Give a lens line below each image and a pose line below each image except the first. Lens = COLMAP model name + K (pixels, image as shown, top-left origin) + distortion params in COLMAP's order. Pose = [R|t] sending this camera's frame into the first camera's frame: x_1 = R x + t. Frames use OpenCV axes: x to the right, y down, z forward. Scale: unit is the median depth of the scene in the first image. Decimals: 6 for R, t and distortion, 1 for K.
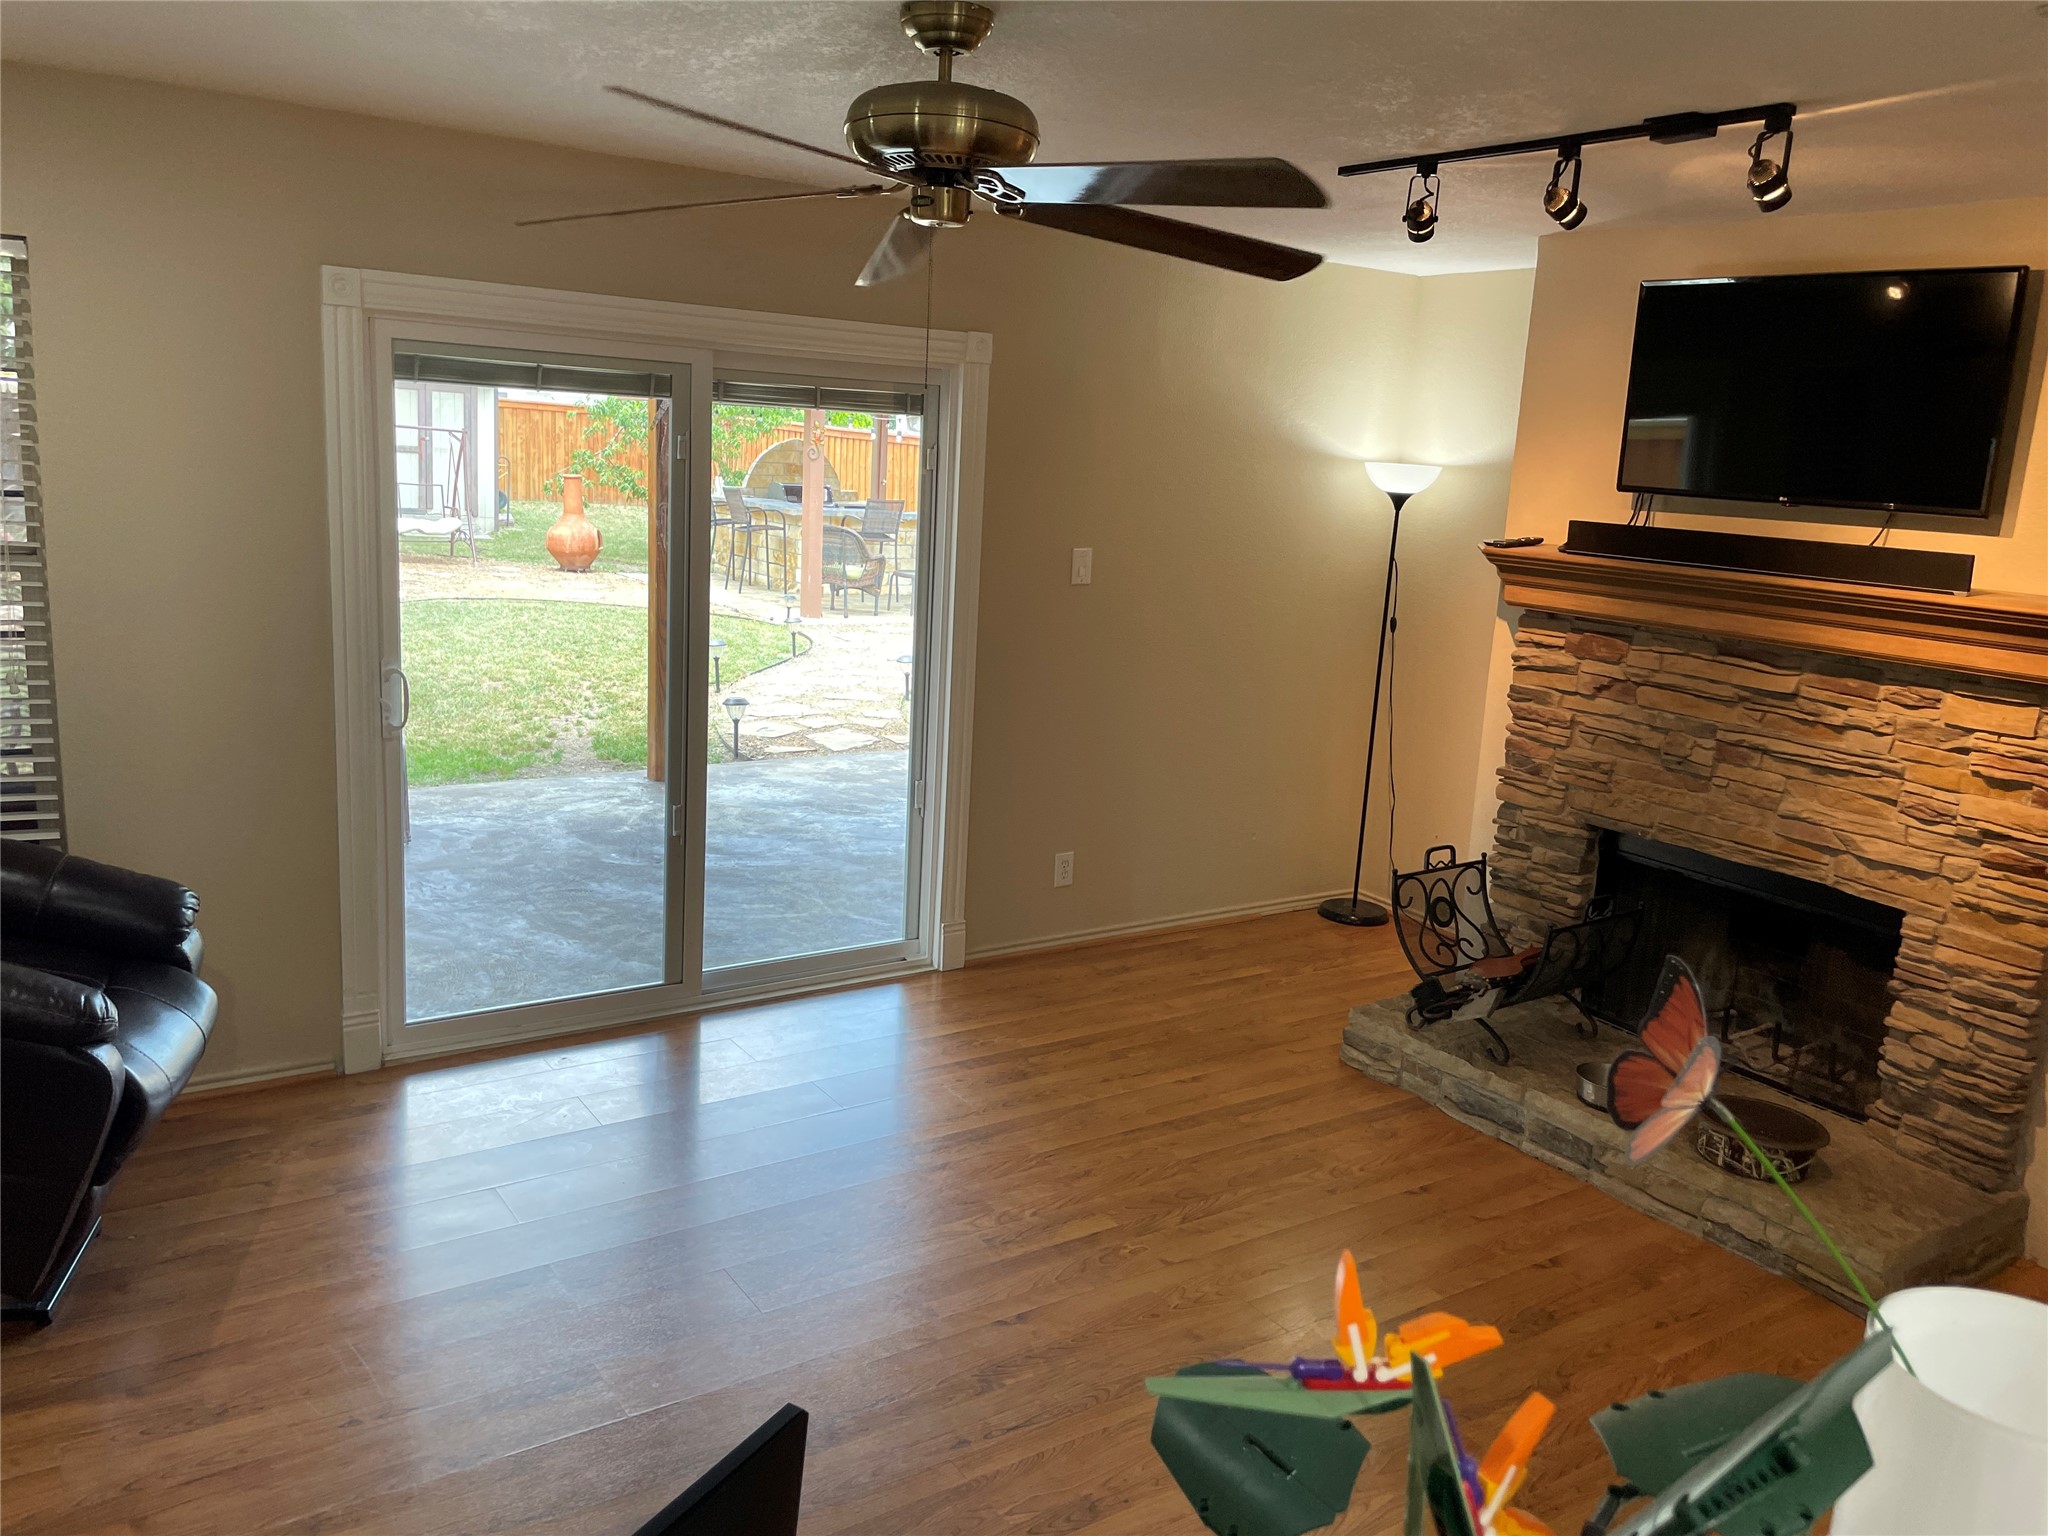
lens RADIAL K [[1557.3, 0, 1012.3], [0, 1557.3, 762.7], [0, 0, 1]] dist [0.052699, -0.061749]
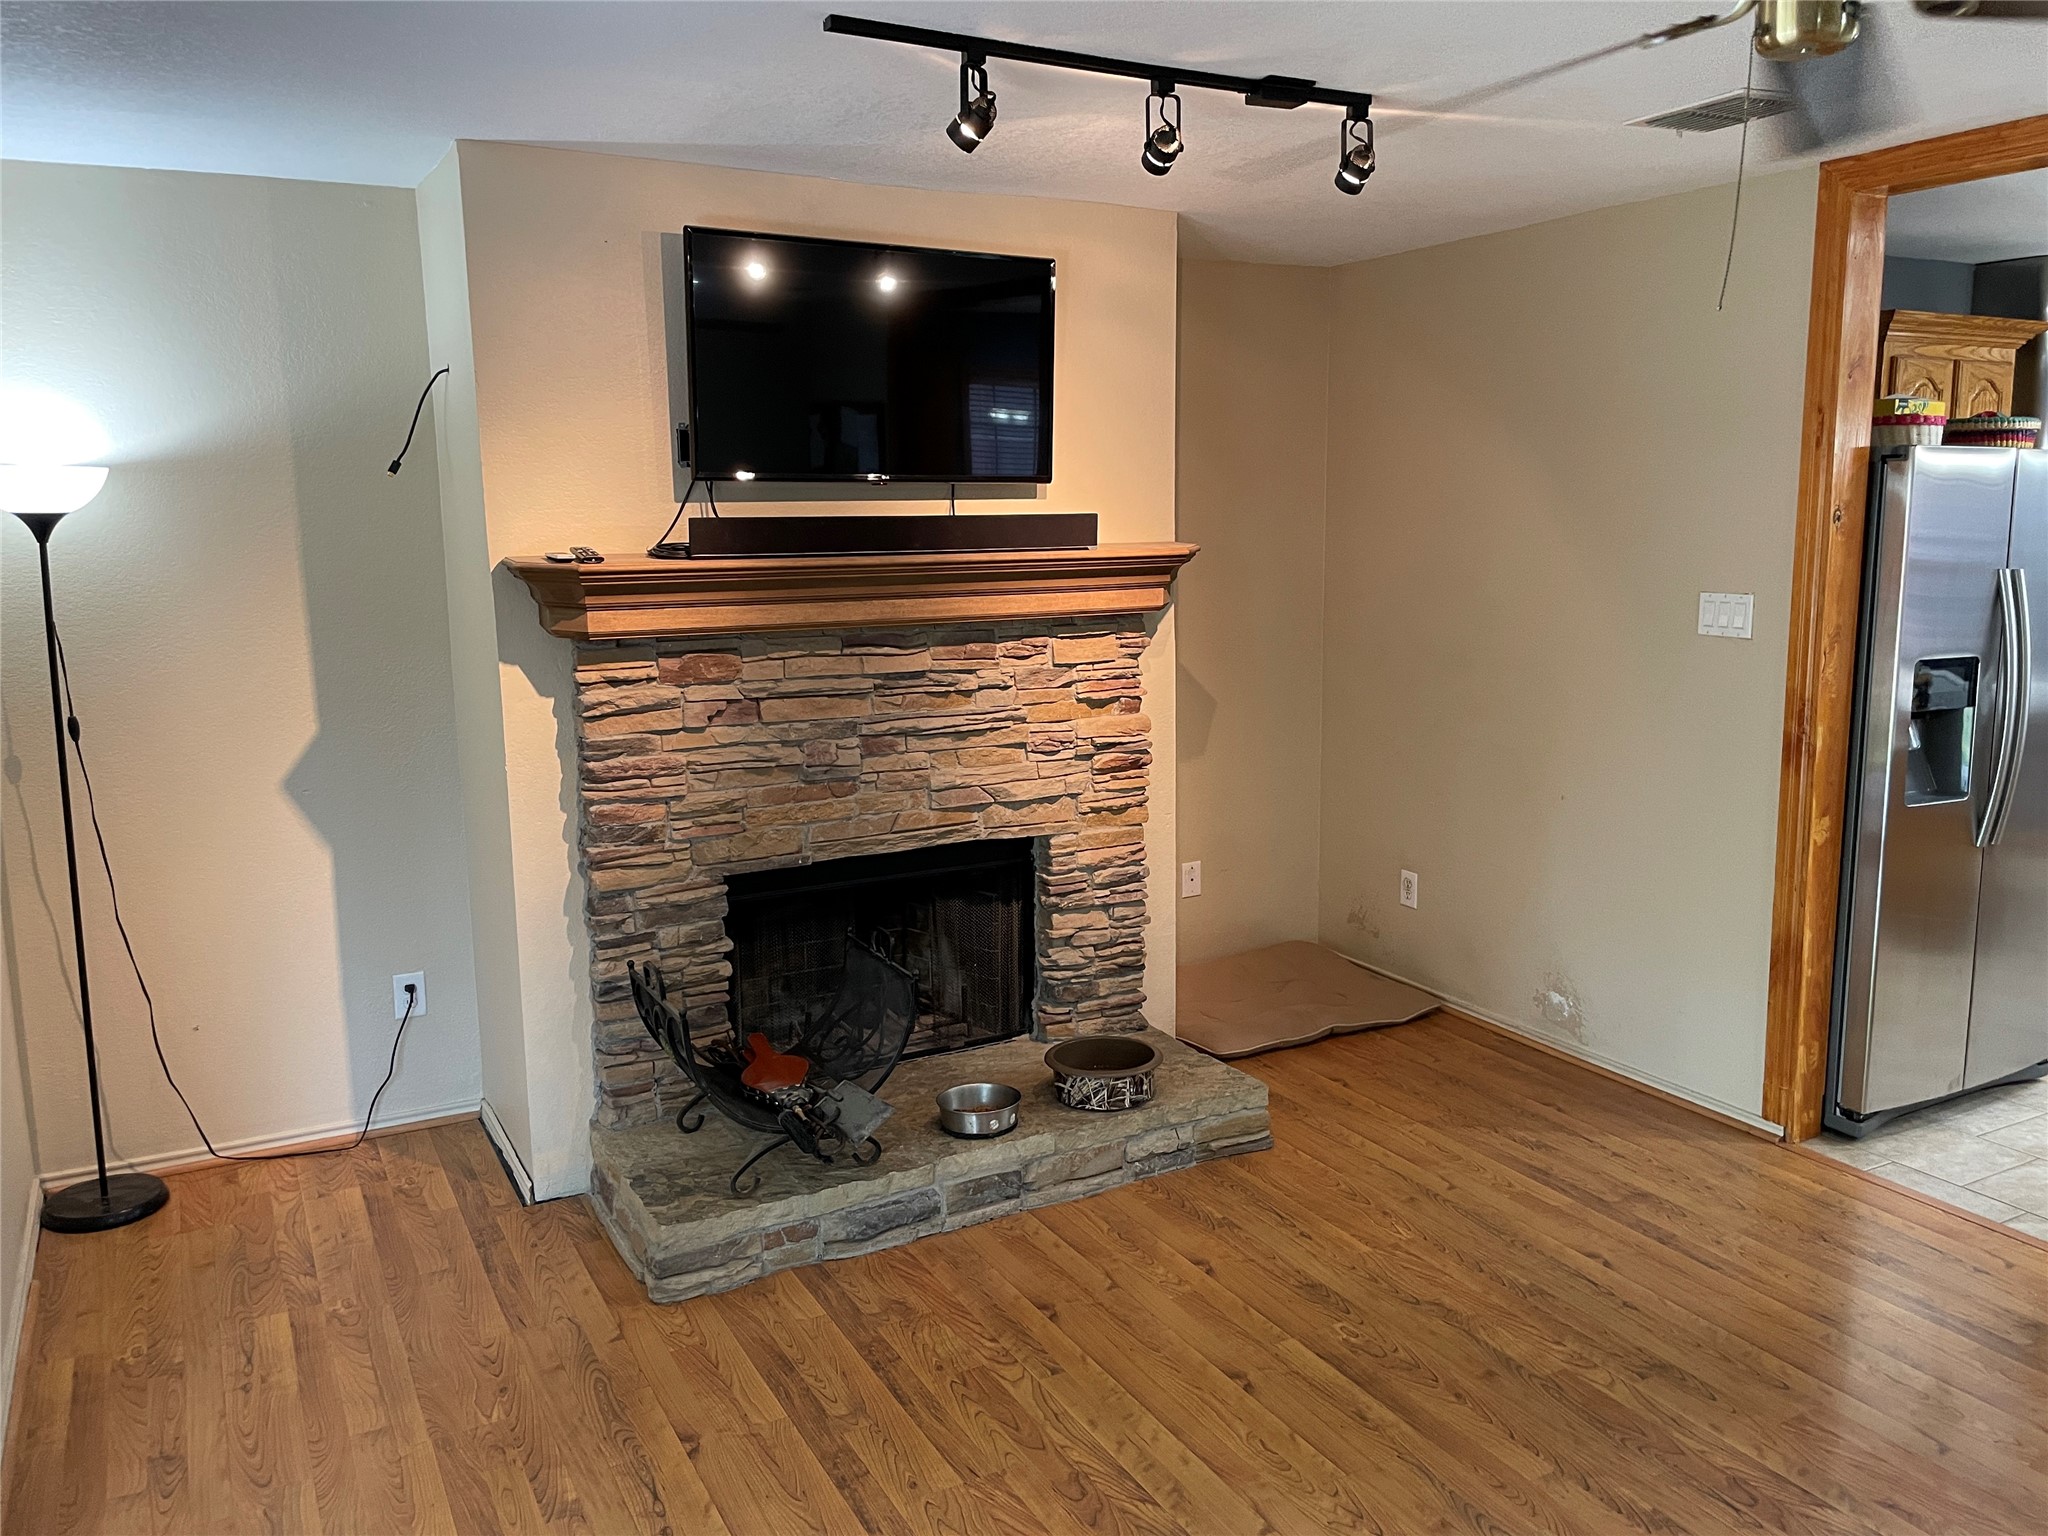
lens RADIAL K [[1557.3, 0, 1015.3], [0, 1557.3, 765.2], [0, 0, 1]] dist [0.052699, -0.061749]
pose [[0.080488, -0.222614, 0.971578, -0.481190], [0.217454, 0.955184, 0.200843, -0.174241], [-0.972746, 0.195109, 0.125289, 0.839093]]
